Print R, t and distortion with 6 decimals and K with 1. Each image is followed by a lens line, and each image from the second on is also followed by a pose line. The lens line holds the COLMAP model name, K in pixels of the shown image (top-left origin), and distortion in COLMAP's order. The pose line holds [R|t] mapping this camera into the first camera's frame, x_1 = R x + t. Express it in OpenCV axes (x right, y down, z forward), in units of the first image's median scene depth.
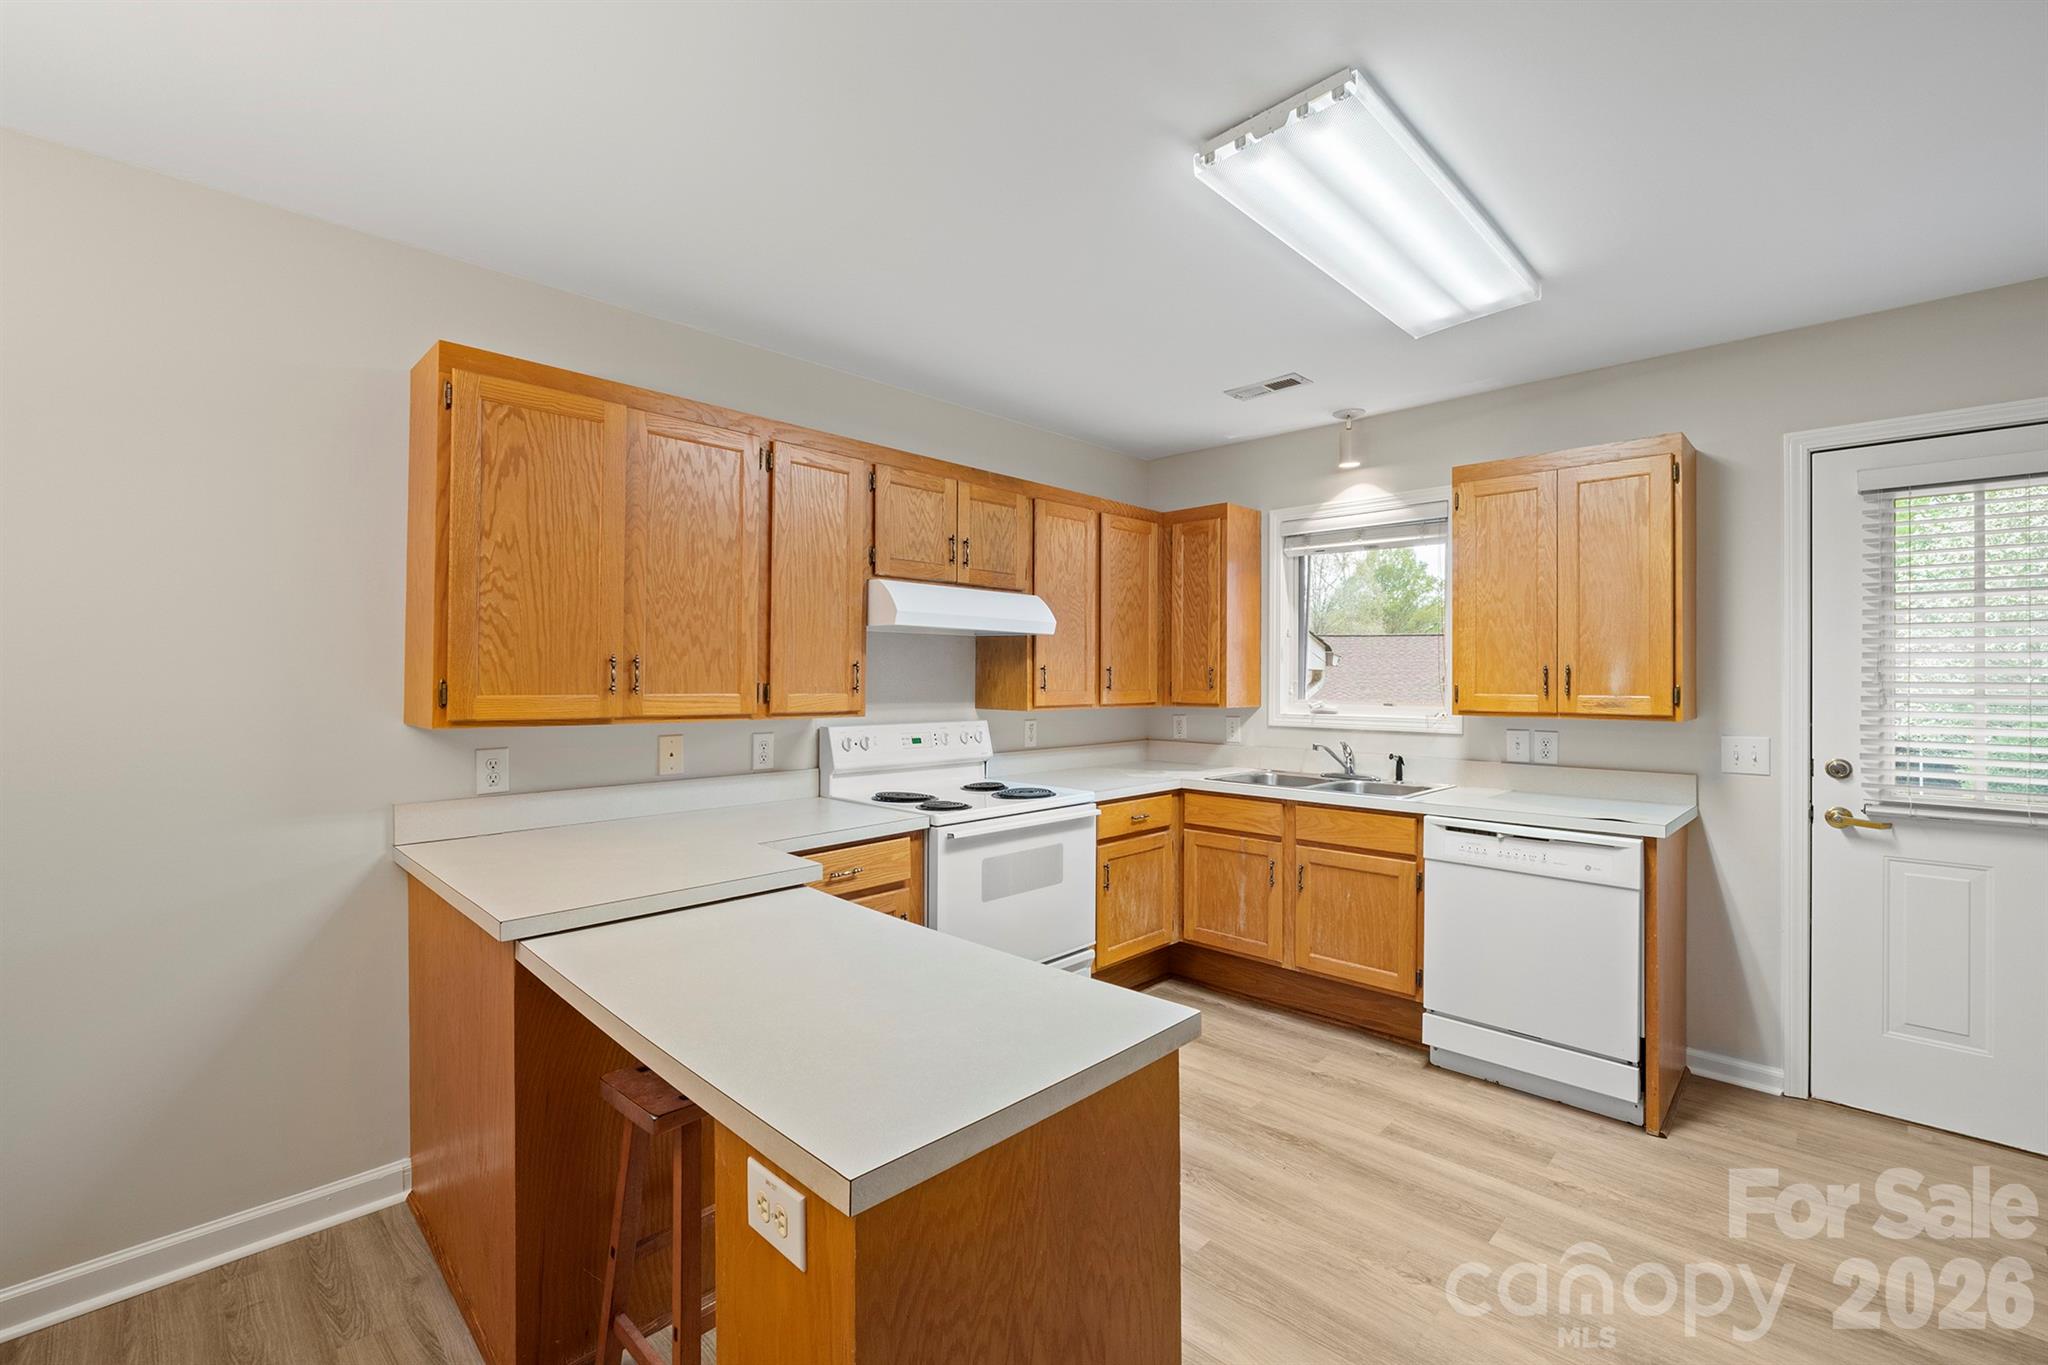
lens RADIAL K [[863.4, 0, 1022.4], [0, 863.4, 677.8], [0, 0, 1]] dist [-0.007884, 0.000527]
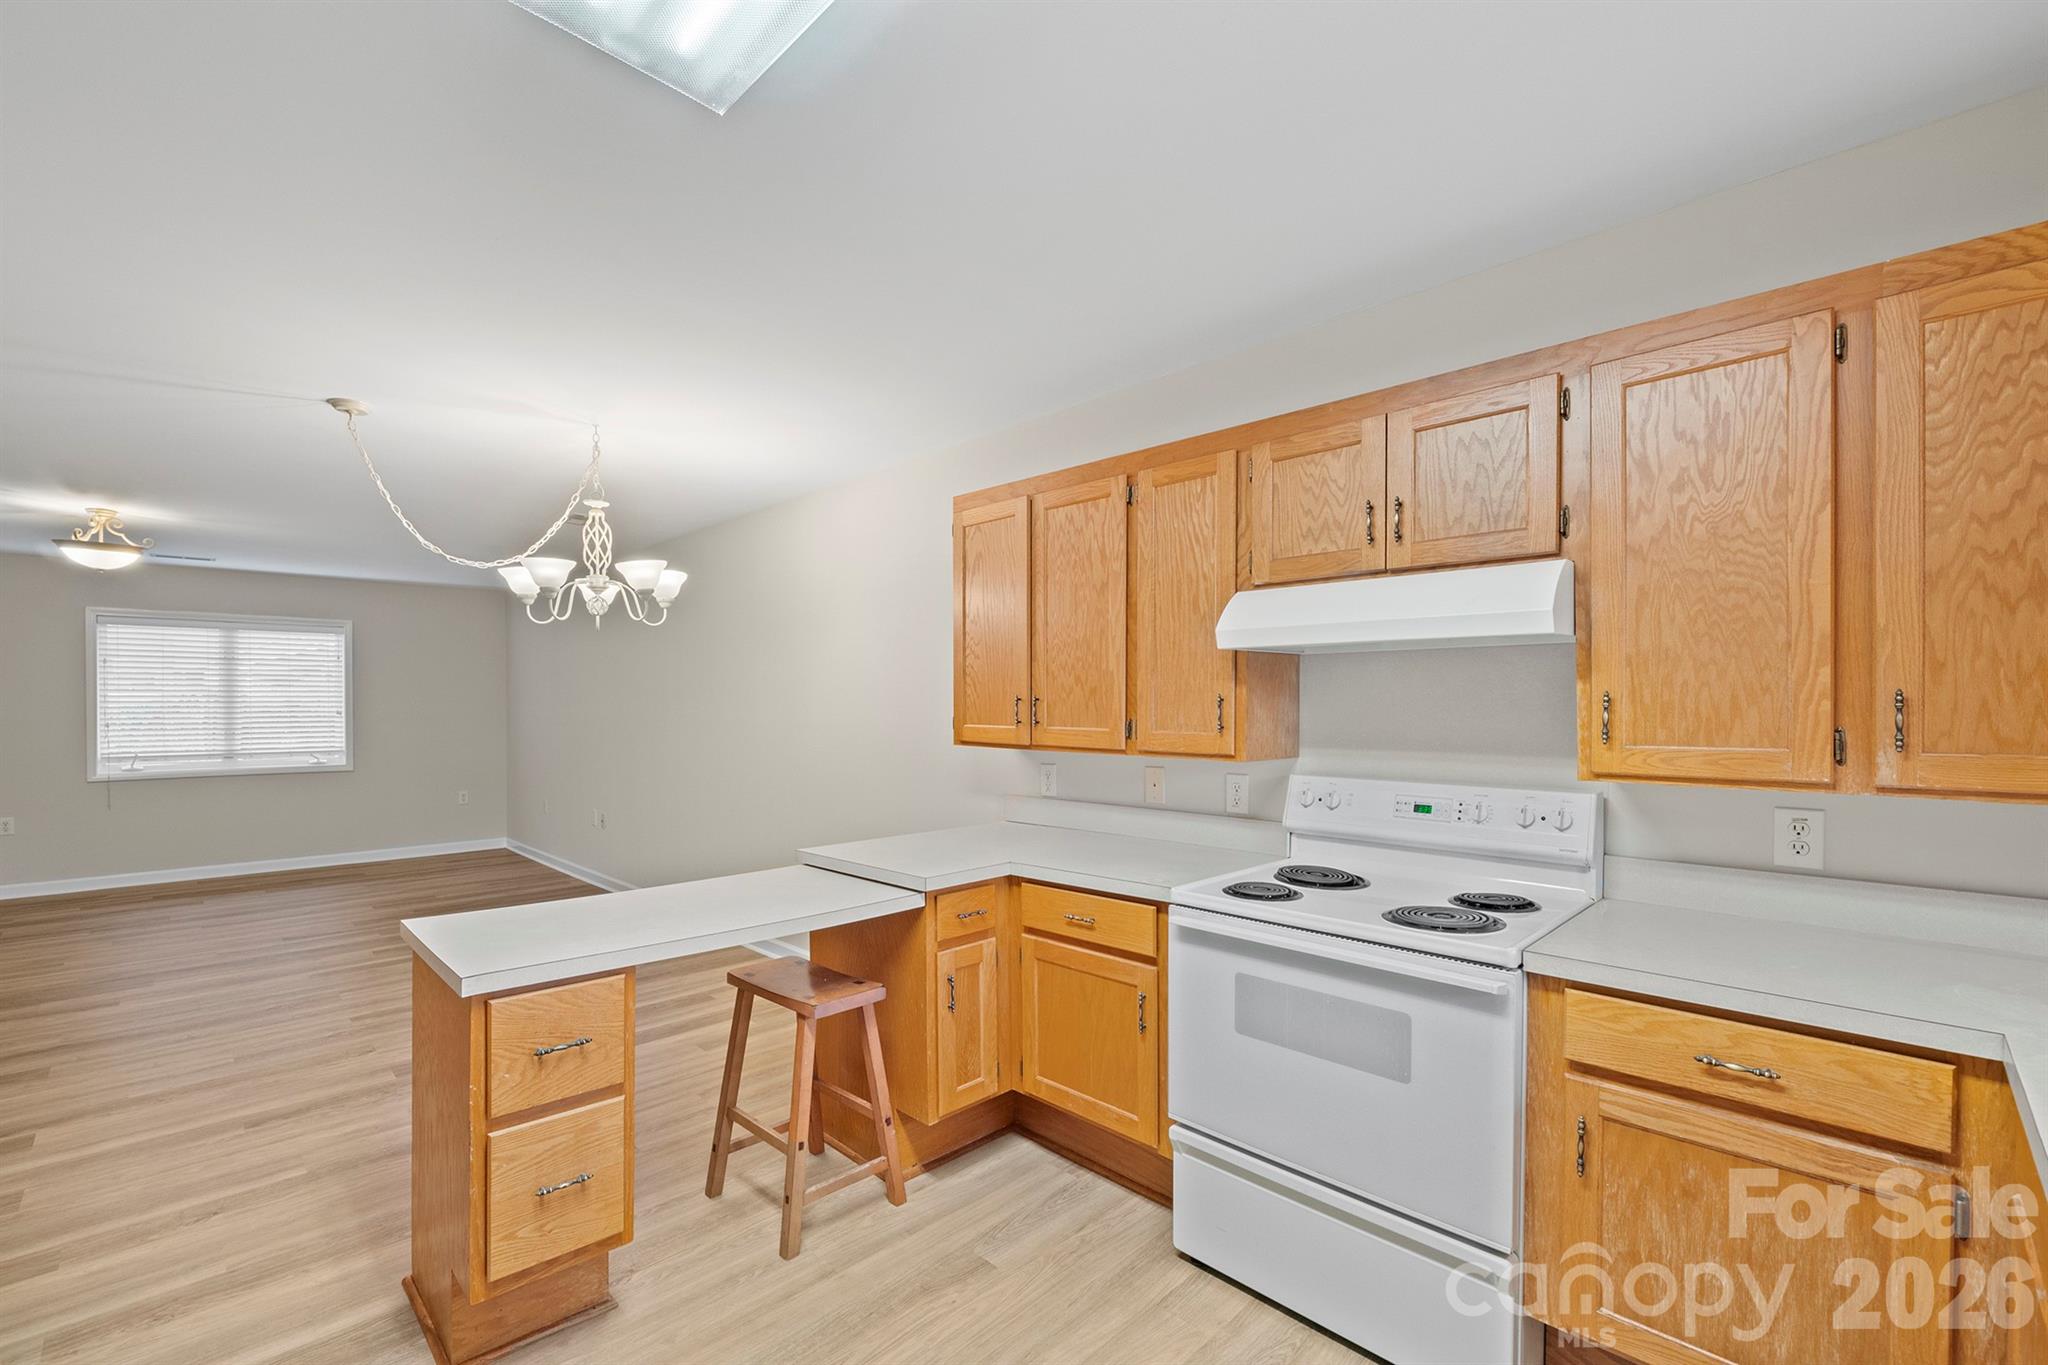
lens RADIAL K [[863.4, 0, 1006.9], [0, 863.4, 711.3], [0, 0, 1]] dist [-0.007884, 0.000527]
pose [[-0.013556, 0.003155, -0.999903, 0.619949], [-0.001246, 0.999994, 0.003172, -0.005006], [0.999907, 0.001289, -0.013552, 0.768447]]
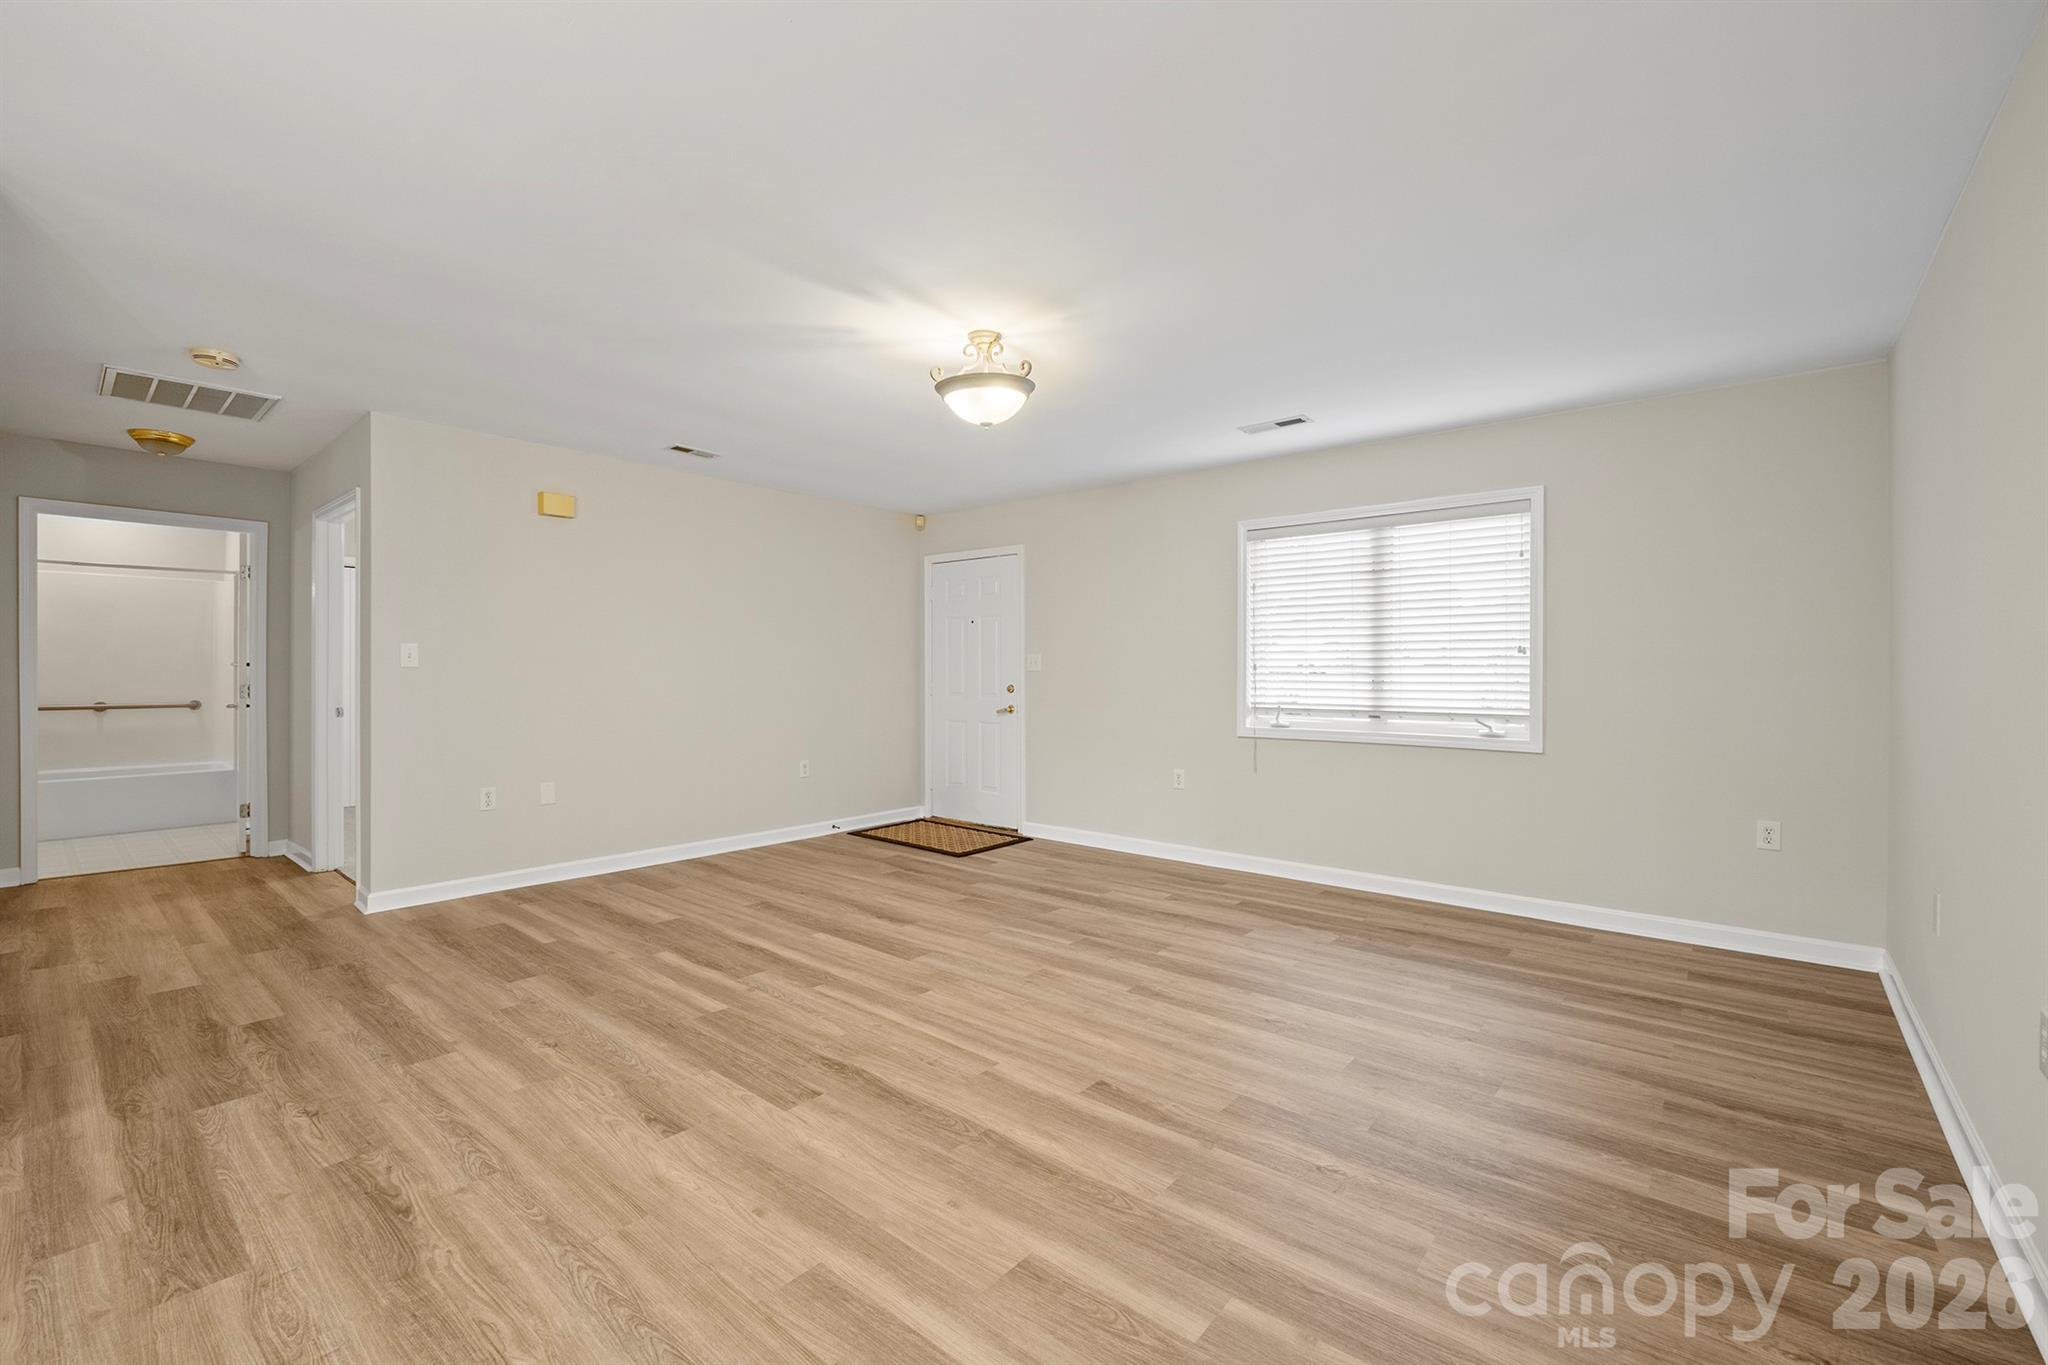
lens RADIAL K [[863.4, 0, 1020.6], [0, 863.4, 674.9], [0, 0, 1]] dist [-0.007884, 0.000527]
pose [[-0.996650, -0.005507, -0.081593, -0.946801], [-0.006246, 0.999942, 0.008803, 0.044883], [0.081540, 0.009283, -0.996627, 0.138470]]
